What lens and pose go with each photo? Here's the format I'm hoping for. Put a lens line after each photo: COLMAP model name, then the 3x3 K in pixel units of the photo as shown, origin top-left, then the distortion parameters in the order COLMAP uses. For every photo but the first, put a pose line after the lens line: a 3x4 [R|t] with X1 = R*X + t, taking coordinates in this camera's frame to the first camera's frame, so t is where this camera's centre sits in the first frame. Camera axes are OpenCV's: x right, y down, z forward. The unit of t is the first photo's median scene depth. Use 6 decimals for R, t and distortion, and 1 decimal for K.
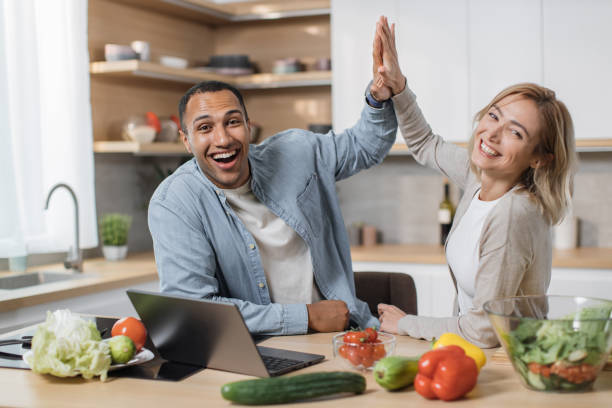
lens RADIAL K [[909.5, 0, 306.0], [0, 909.5, 204.0], [0, 0, 1]] dist [-0.128004, 0.028879]
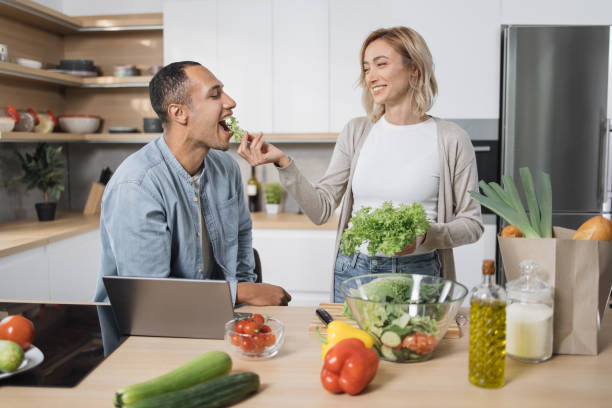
lens RADIAL K [[627.0, 0, 306.0], [0, 627.0, 204.0], [0, 0, 1]] dist [-0.054194, 0.016003]
pose [[0.958729, -0.015375, 0.283905, -0.056765], [0.001068, 0.998724, 0.050480, -0.022768], [-0.284319, -0.048094, 0.957523, 0.191704]]
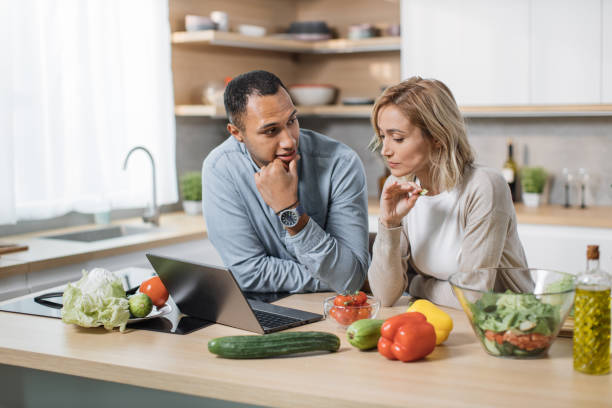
lens RADIAL K [[870.8, 0, 306.0], [0, 870.8, 204.0], [0, 0, 1]] dist [-0.133405, 0.055378]
pose [[0.991077, 0.014079, -0.132544, 0.100269], [-0.006058, 0.998136, 0.060730, -0.023968], [0.133152, -0.059385, 0.989315, -0.039039]]
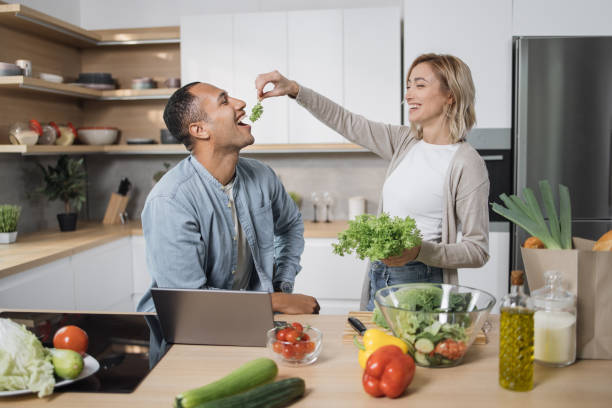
lens RADIAL K [[628.6, 0, 306.0], [0, 628.6, 204.0], [0, 0, 1]] dist [-0.044165, -0.026758]
pose [[0.960936, -0.019995, 0.276049, -0.091613], [0.008940, 0.999109, 0.041249, -0.032674], [-0.276627, -0.037170, 0.960258, 0.166887]]
